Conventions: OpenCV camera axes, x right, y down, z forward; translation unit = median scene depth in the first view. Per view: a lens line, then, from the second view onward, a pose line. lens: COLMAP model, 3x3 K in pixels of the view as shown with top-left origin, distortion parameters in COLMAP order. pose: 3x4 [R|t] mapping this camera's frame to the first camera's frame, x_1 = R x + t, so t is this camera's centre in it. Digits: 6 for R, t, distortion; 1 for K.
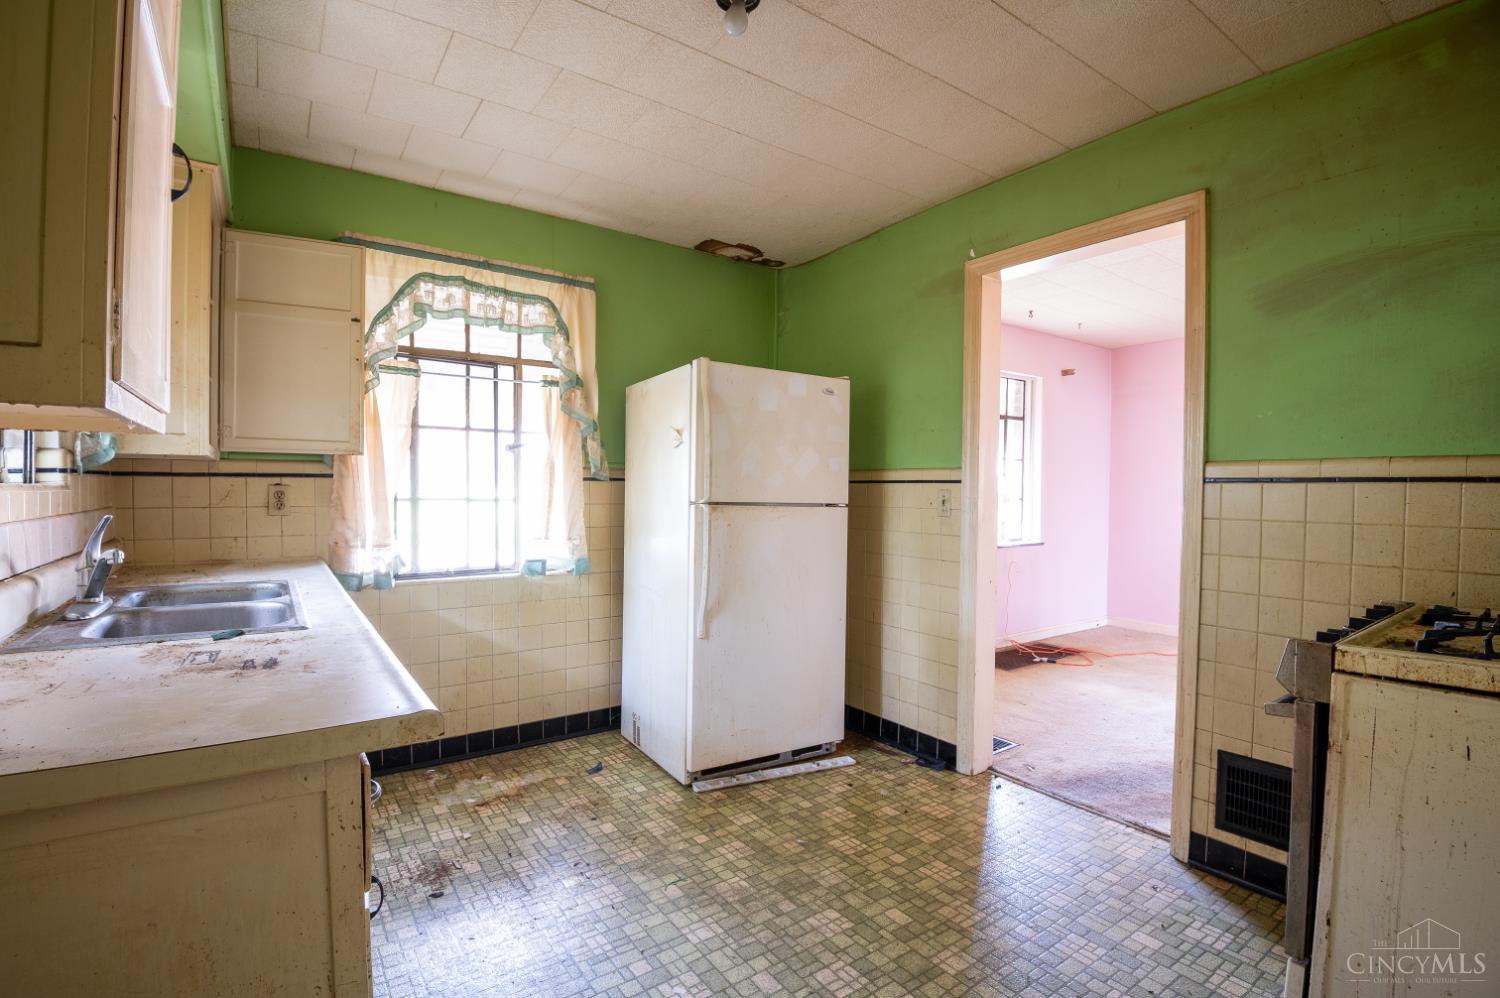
lens RADIAL K [[695.5, 0, 746.1], [0, 695.5, 508.4], [0, 0, 1]] dist [-0.004067, -0.000279]
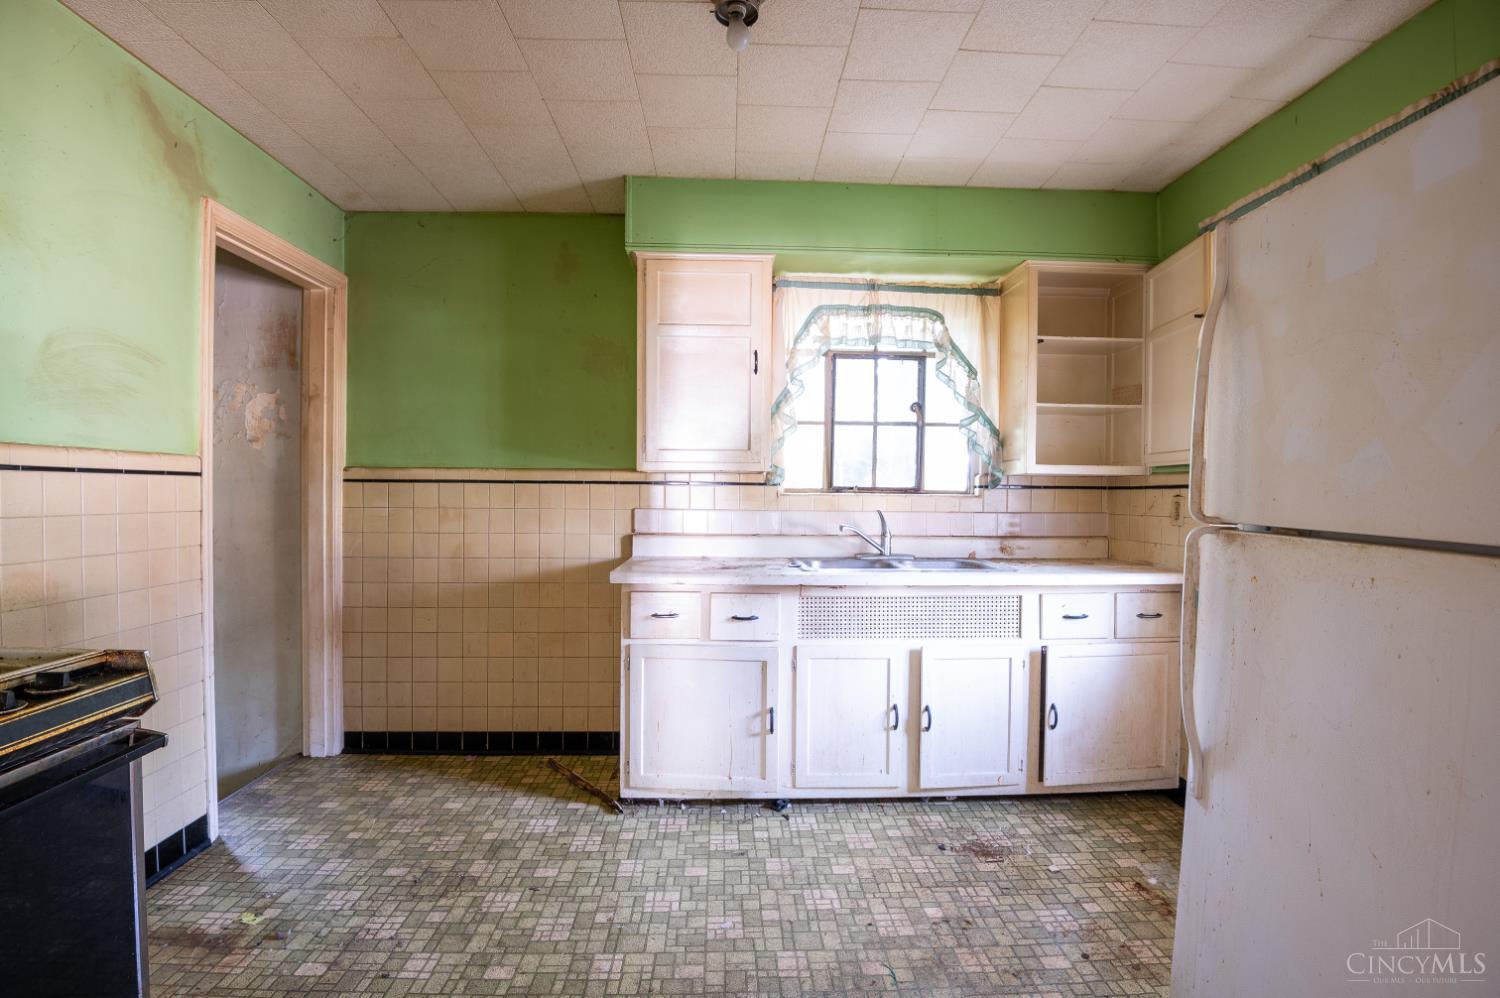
lens RADIAL K [[695.5, 0, 749.9], [0, 695.5, 486.8], [0, 0, 1]] dist [-0.004067, -0.000279]
pose [[-0.535346, -0.022095, -0.844344, 0.603617], [-0.032354, 0.999461, -0.005640, -0.023072], [0.844013, 0.024298, -0.535772, 1.120906]]
